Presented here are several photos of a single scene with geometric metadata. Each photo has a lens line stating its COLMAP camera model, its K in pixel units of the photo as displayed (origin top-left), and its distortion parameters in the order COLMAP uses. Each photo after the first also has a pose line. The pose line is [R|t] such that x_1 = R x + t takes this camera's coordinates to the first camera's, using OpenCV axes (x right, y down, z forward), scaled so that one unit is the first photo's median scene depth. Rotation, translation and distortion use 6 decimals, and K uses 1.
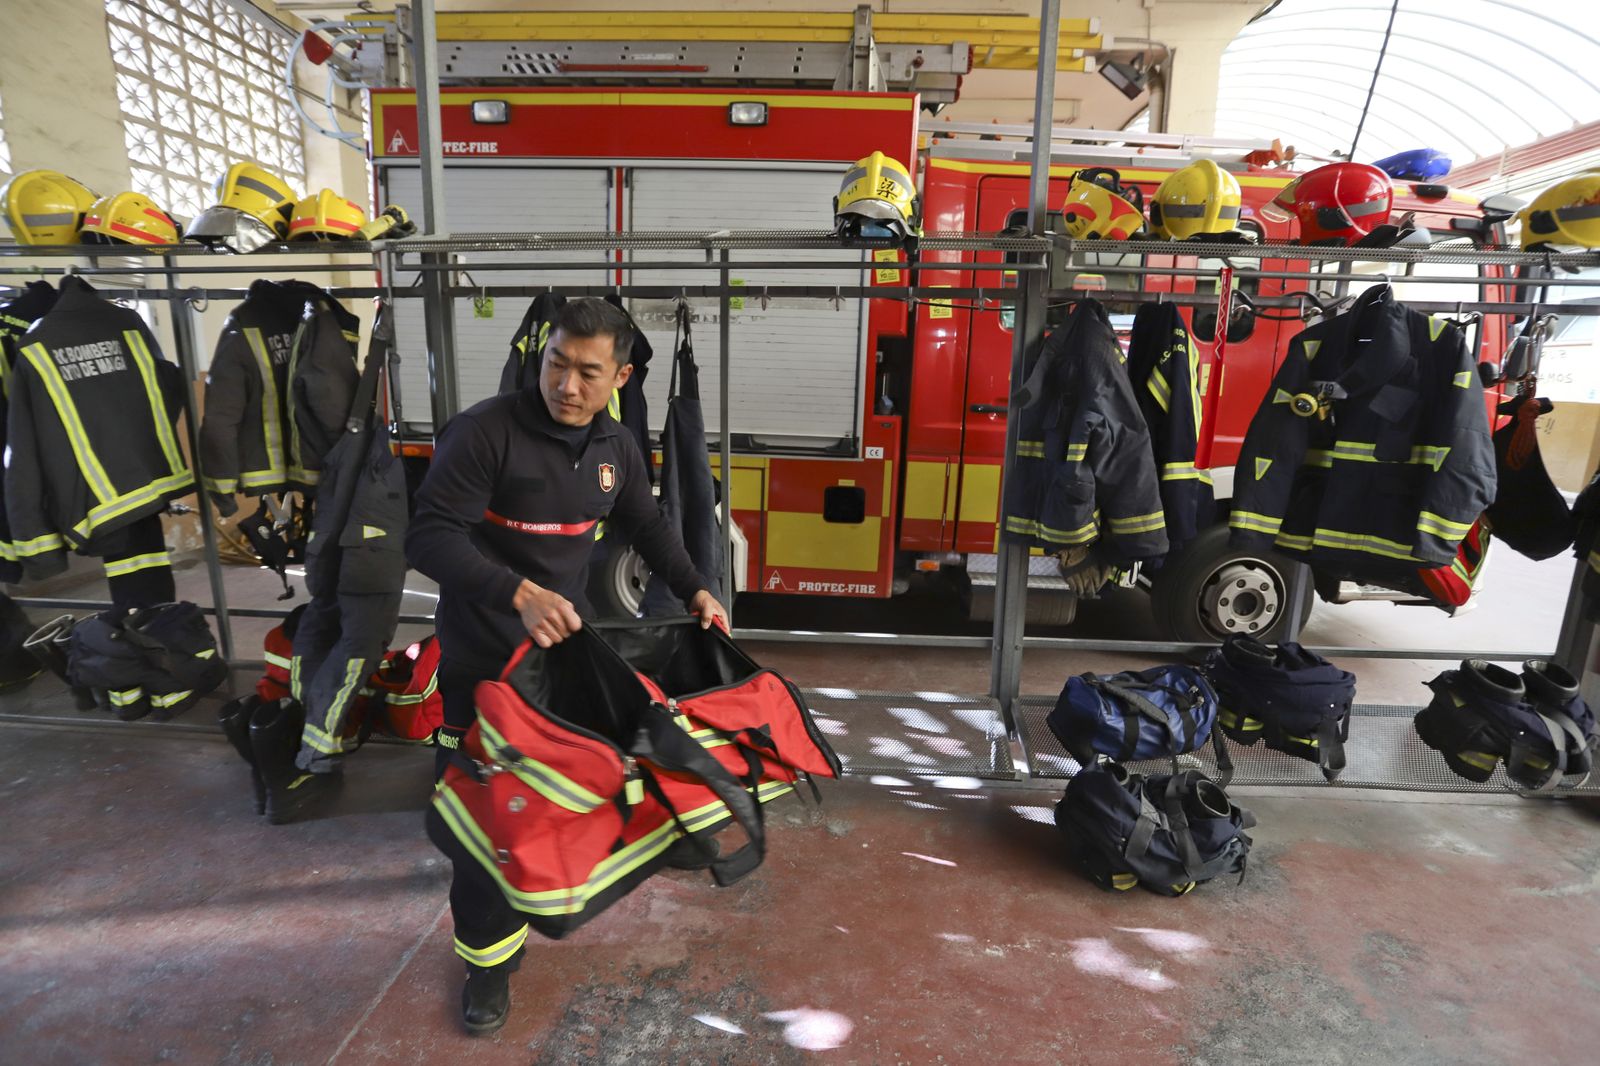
lens RADIAL K [[782.8, 0, 800.0], [0, 782.8, 533.0], [0, 0, 1]] dist [-0.064776, 0.025722]
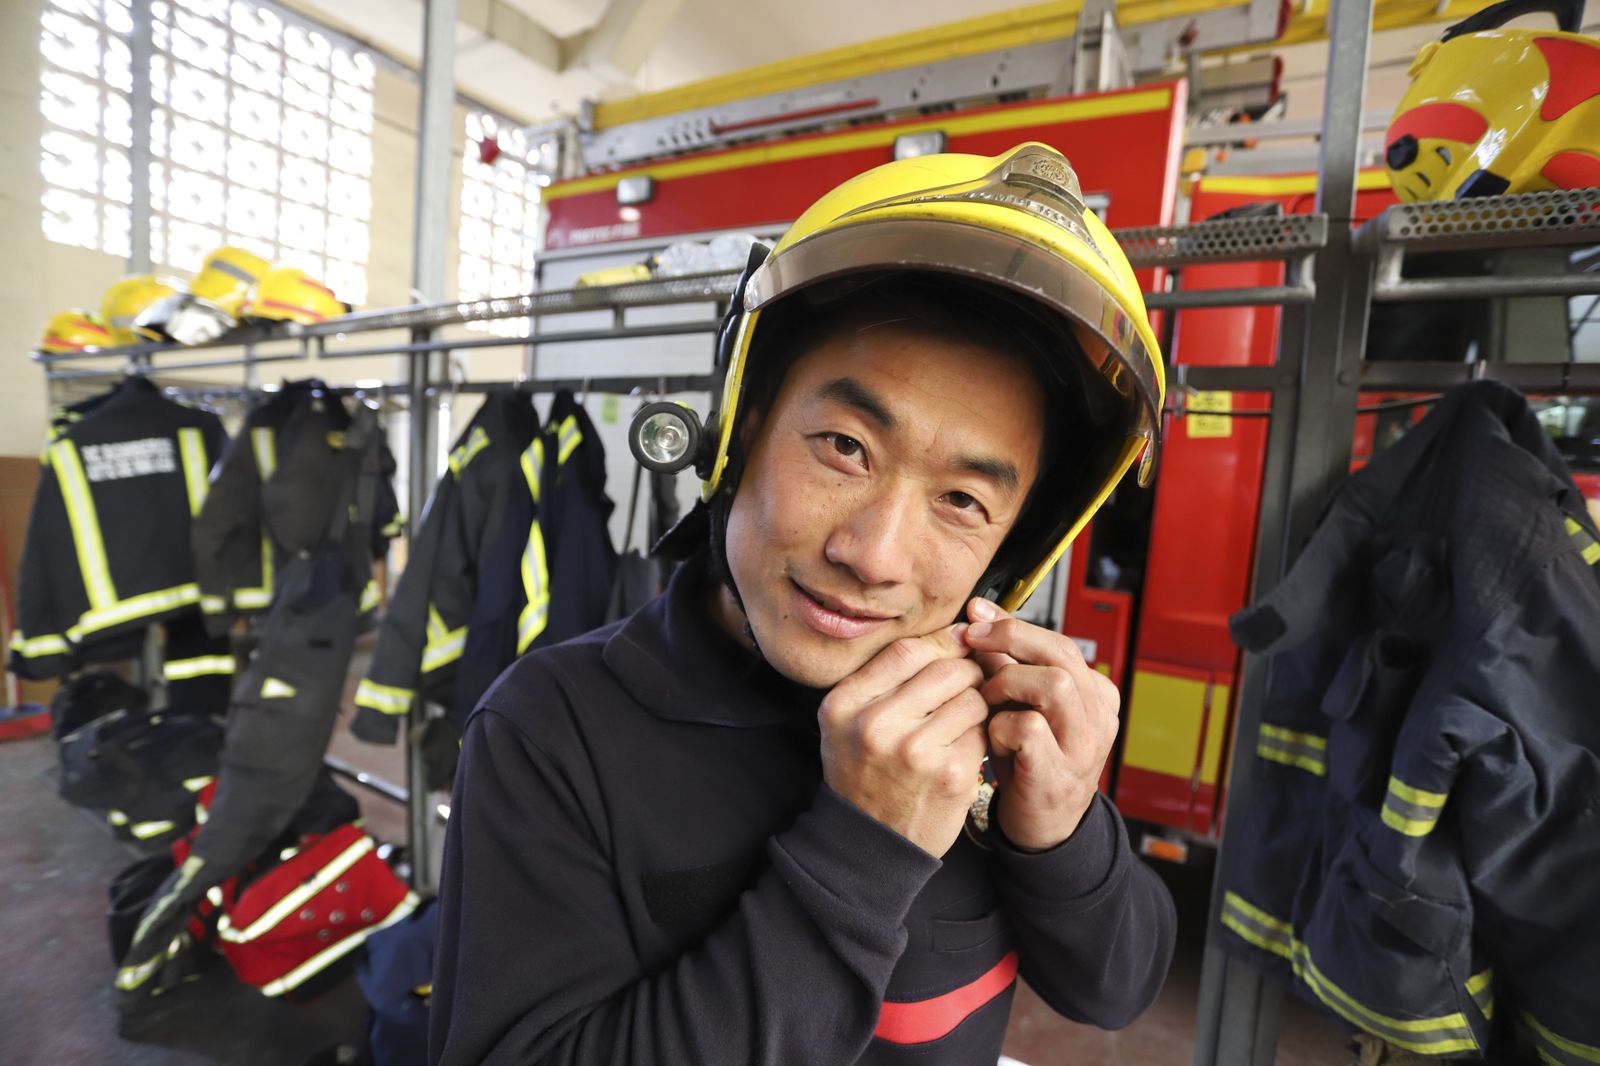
lens RADIAL K [[769.0, 0, 799.9], [0, 769.0, 537.7], [0, 0, 1]] dist [-0.081891, 0.028781]
pose [[0.890720, 0.074700, -0.448373, 0.247628], [-0.135006, 0.985368, -0.104034, -0.150375], [0.434041, 0.153199, 0.887772, 0.561402]]
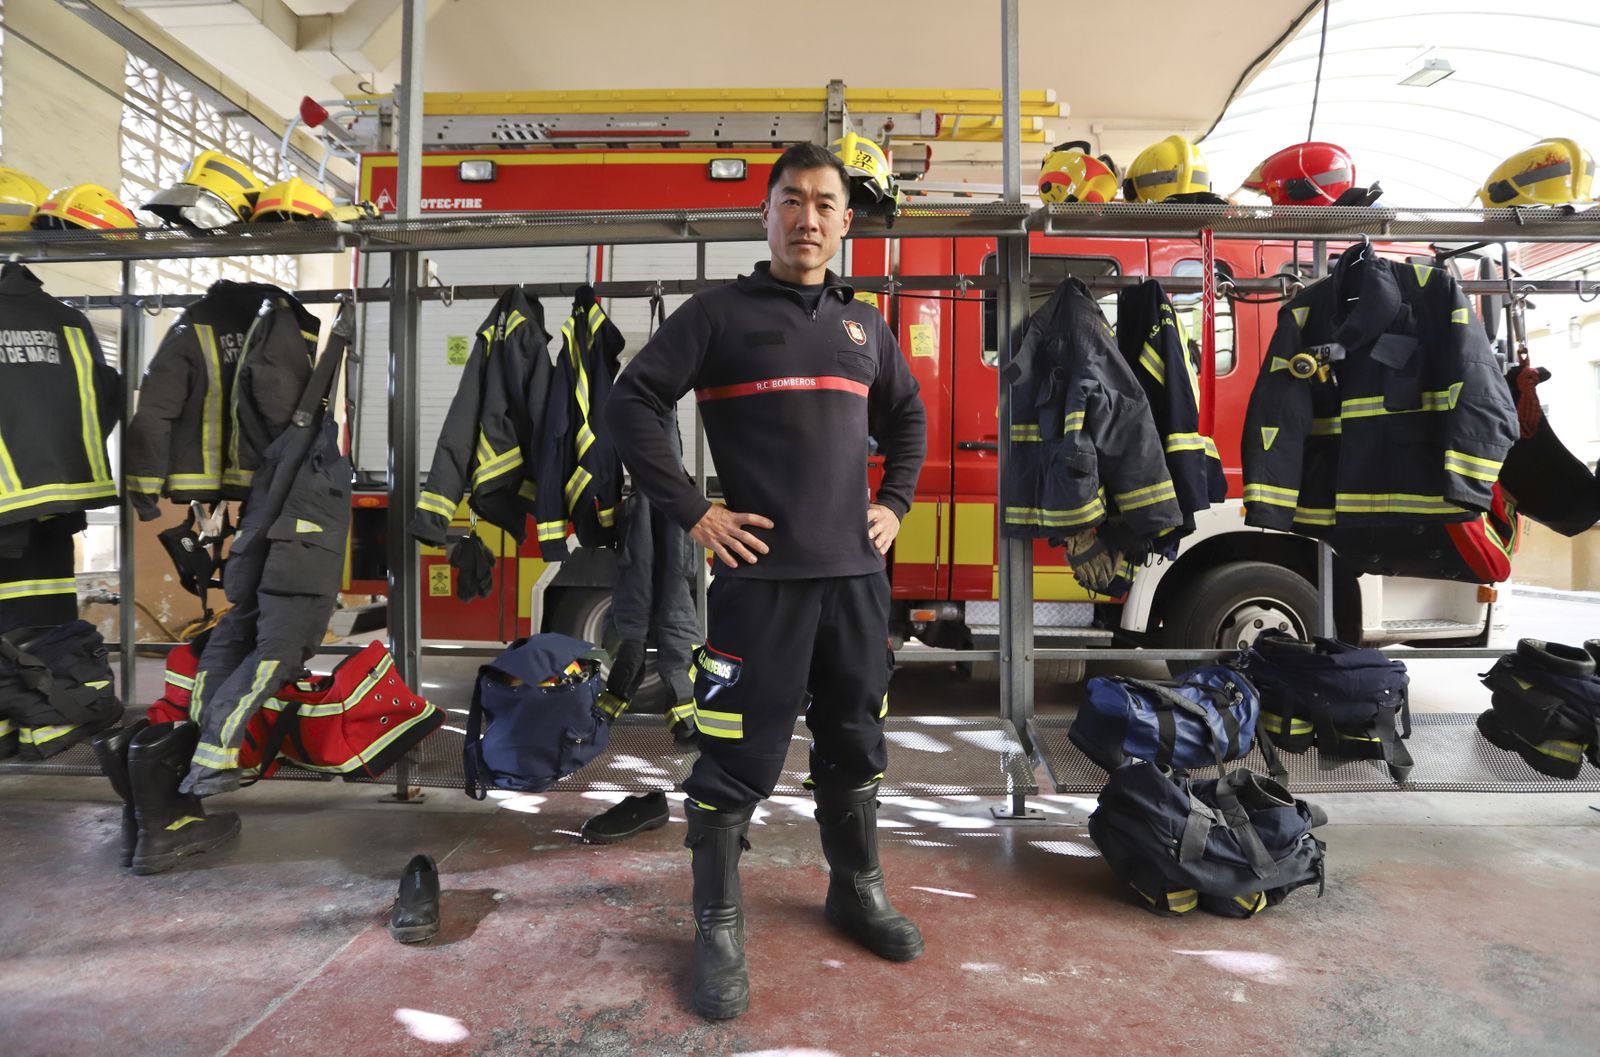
lens RADIAL K [[792.2, 0, 811.4], [0, 792.2, 515.5], [0, 0, 1]] dist [-0.063438, 0.023475]
pose [[0.999352, -0.017131, 0.031653, 0.005704], [0.023675, 0.975297, -0.219624, 0.206162], [-0.027108, 0.220231, 0.975071, 0.101643]]
